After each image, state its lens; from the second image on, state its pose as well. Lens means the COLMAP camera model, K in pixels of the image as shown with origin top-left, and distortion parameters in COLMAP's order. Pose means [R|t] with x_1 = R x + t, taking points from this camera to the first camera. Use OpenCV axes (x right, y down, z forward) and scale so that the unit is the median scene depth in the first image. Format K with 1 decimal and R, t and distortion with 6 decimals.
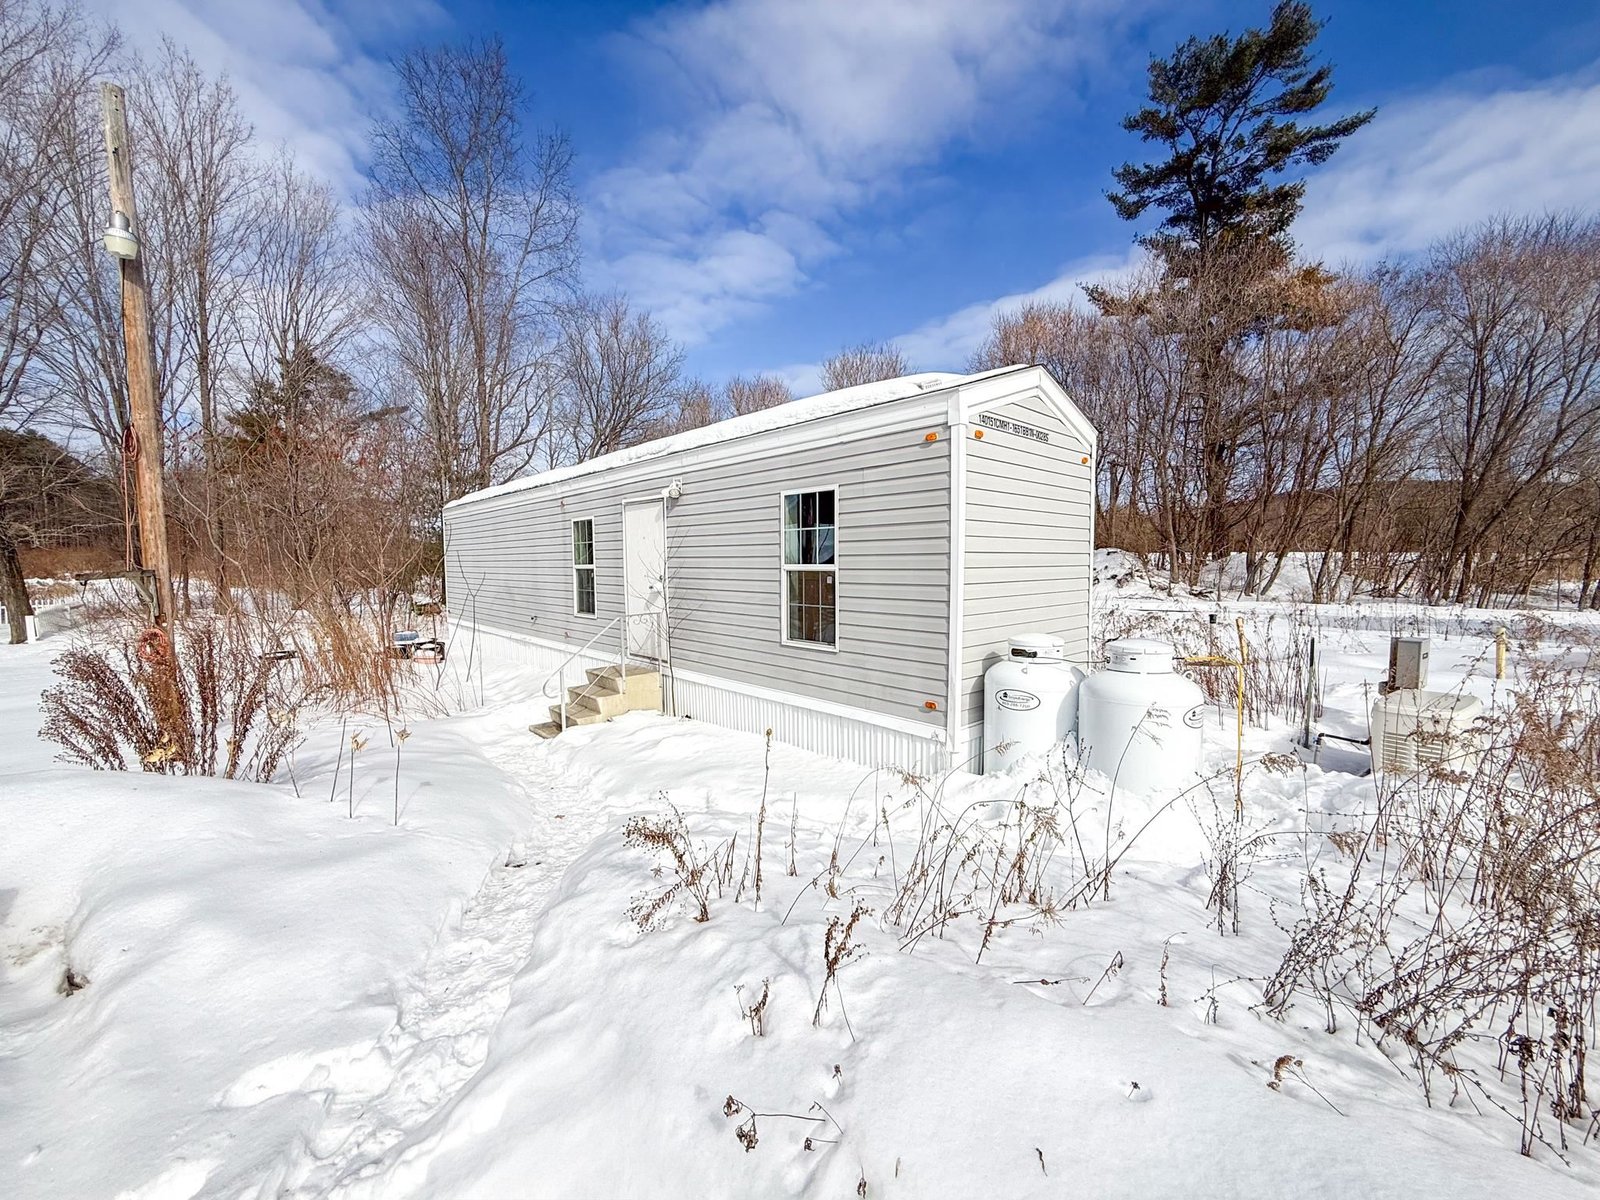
lens RADIAL K [[627.5, 0, 800.0], [0, 627.5, 600.0], [0, 0, 1]] dist [0.001607, -0.000159]
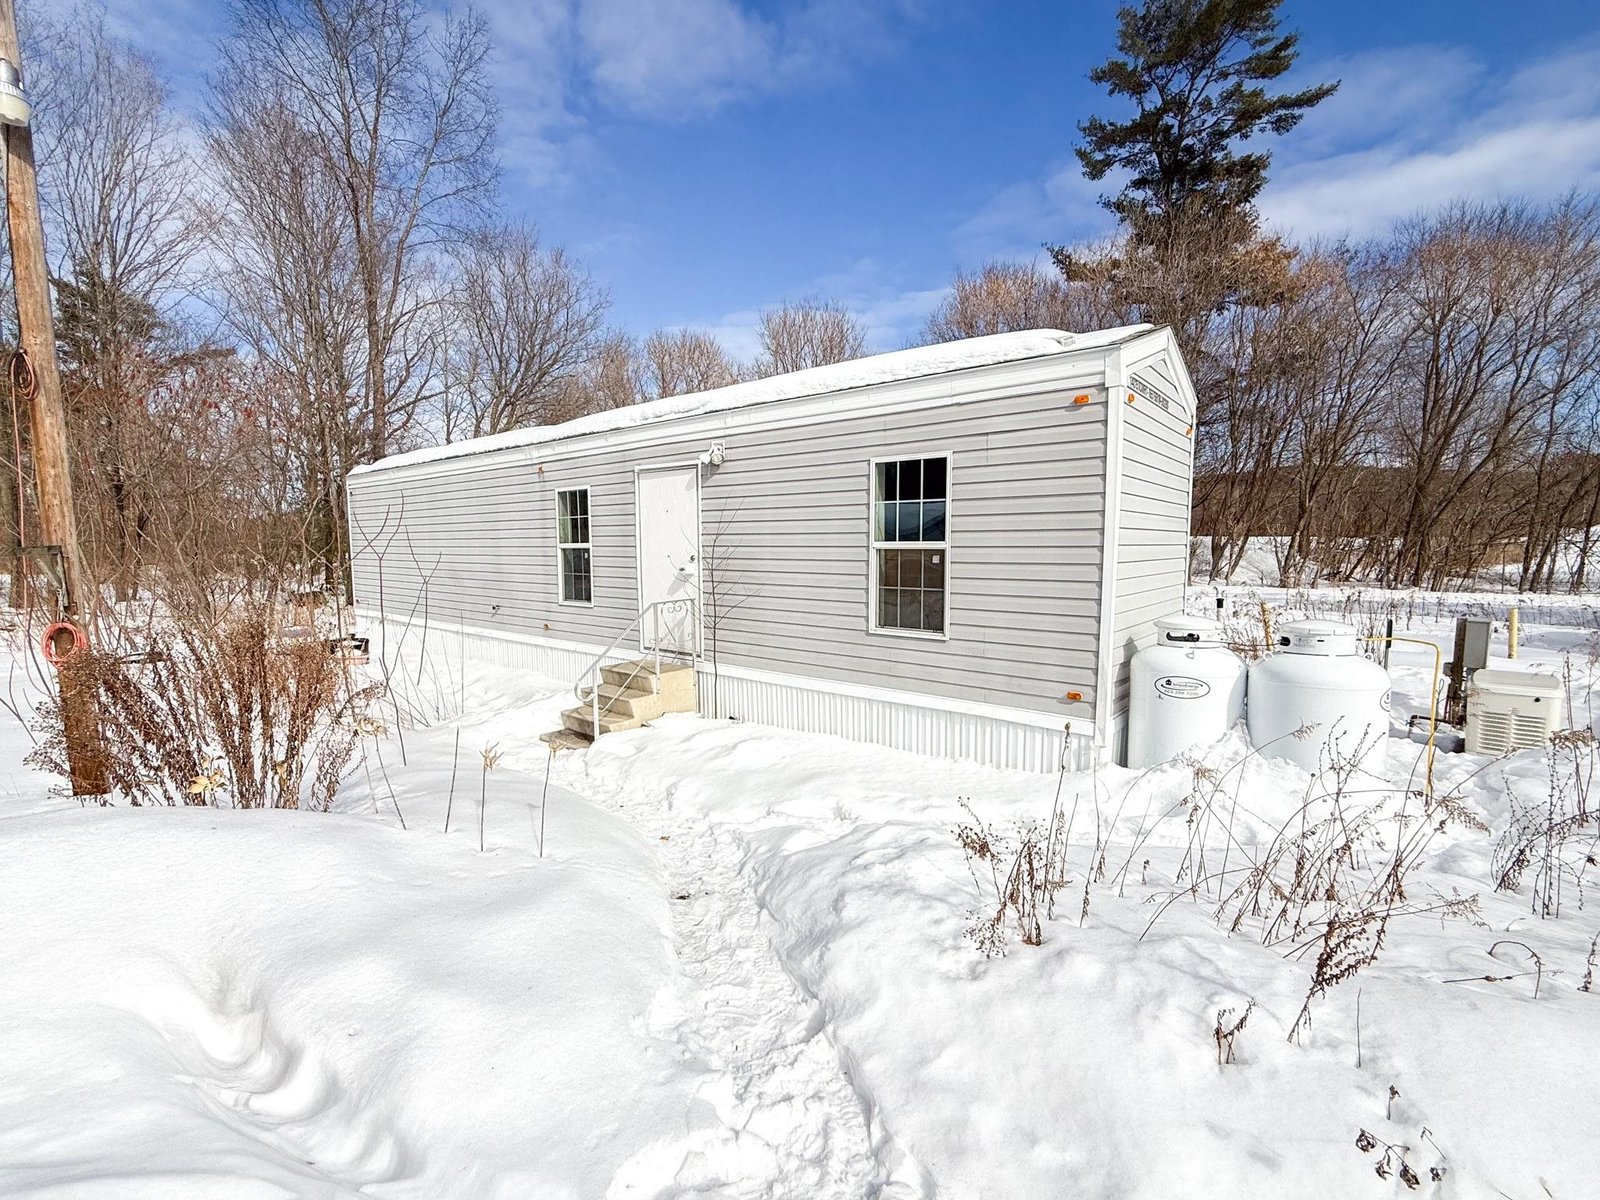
lens RADIAL K [[701.3, 0, 801.7], [0, 701.3, 605.1], [0, 0, 1]] dist [0.000462, 0.000649]
pose [[0.990965, -0.007776, 0.133896, -0.168530], [0.004437, 0.999672, 0.025222, 0.004340], [-0.134048, -0.024400, 0.990674, 0.024813]]
